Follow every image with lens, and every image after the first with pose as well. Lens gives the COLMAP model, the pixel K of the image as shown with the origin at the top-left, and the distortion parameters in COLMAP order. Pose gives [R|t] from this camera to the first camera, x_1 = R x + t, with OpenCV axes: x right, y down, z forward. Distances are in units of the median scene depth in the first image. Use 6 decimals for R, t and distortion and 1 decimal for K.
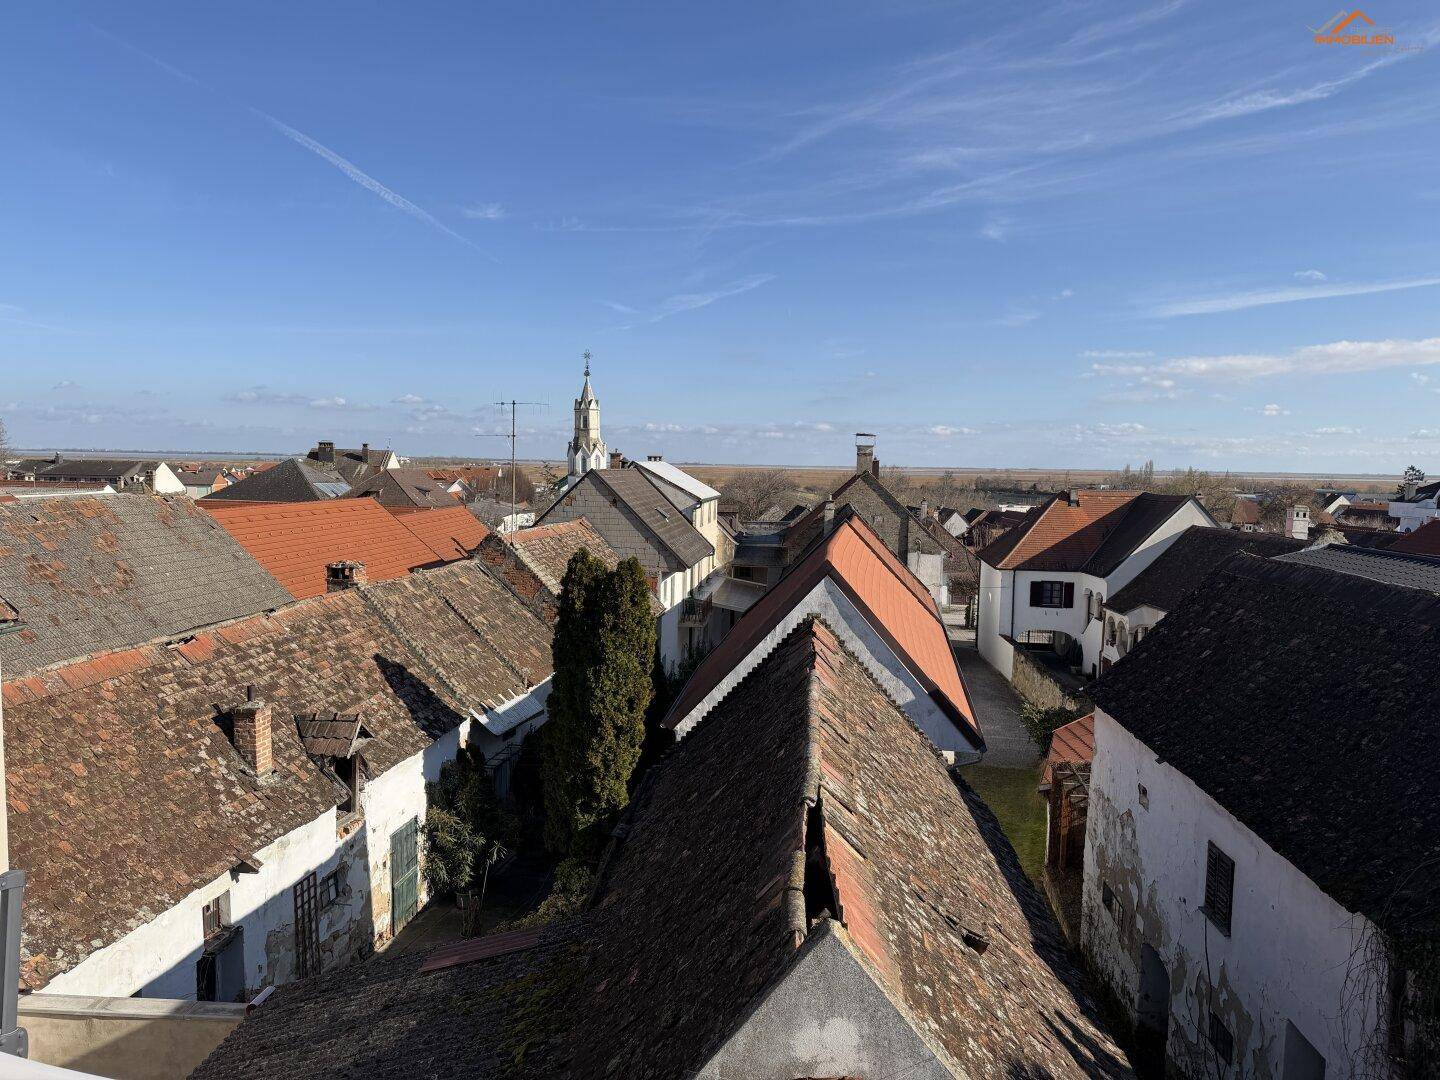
lens RADIAL K [[1022.5, 0, 722.2], [0, 1022.5, 535.7], [0, 0, 1]] dist [0.061417, -0.080506]
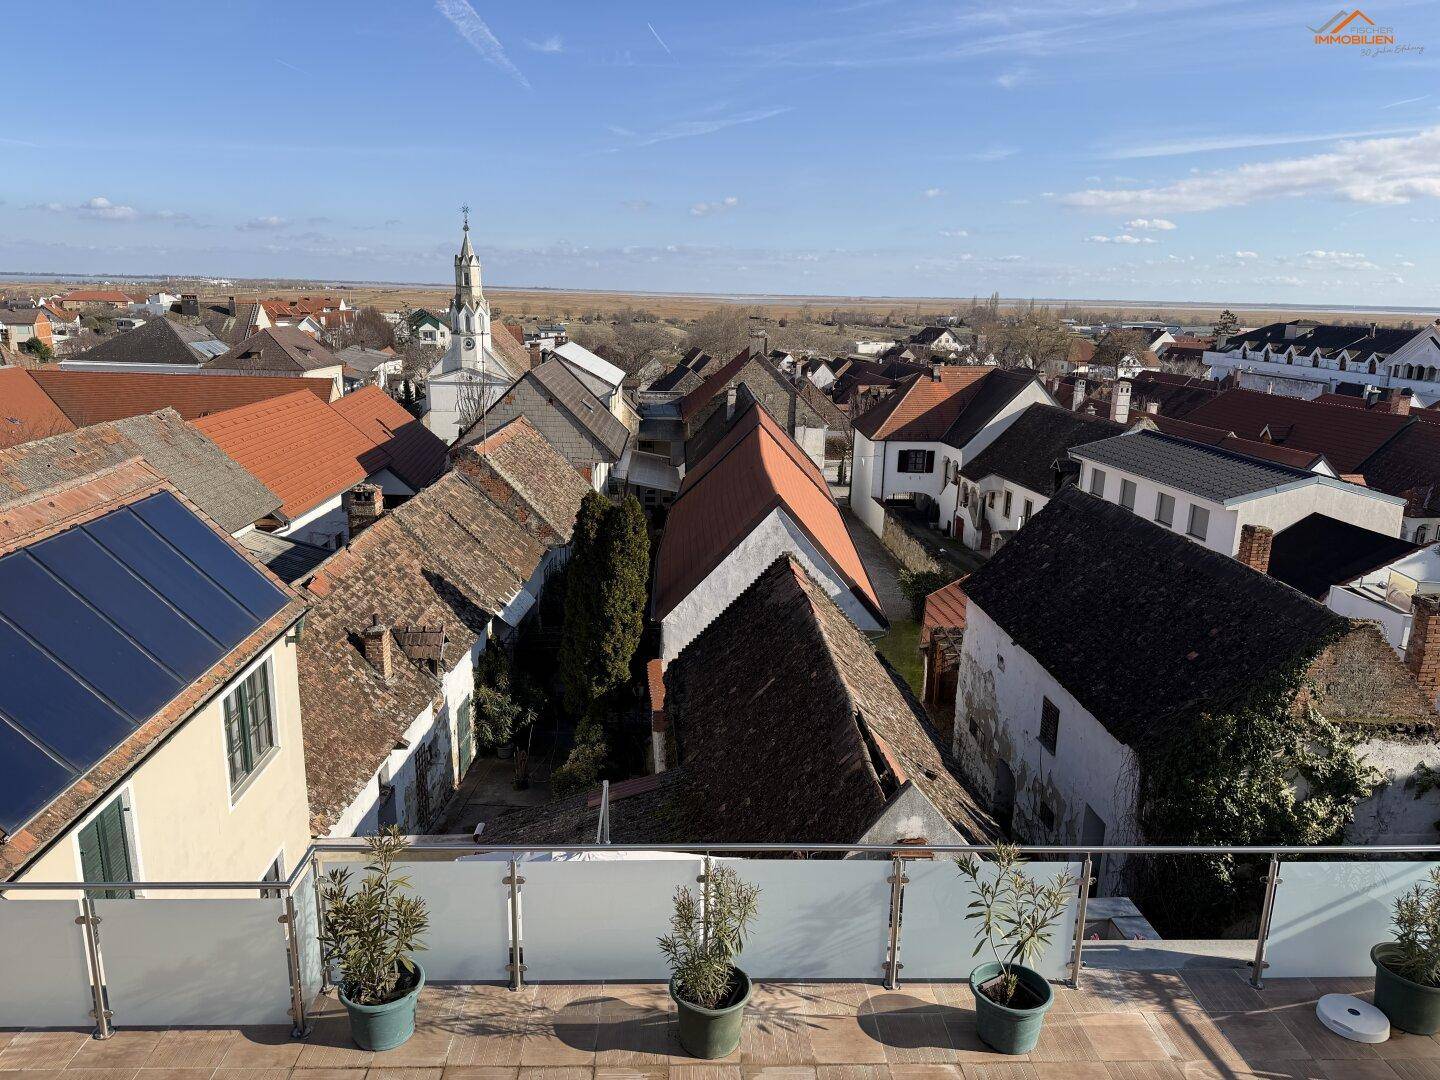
lens RADIAL K [[1009.4, 0, 725.1], [0, 1009.4, 534.6], [0, 0, 1]] dist [0.120163, -0.166358]
pose [[0.990073, -0.026196, 0.138088, -0.149383], [0.003470, 0.986734, 0.162309, -0.138980], [-0.140508, -0.160219, 0.977030, -0.282312]]
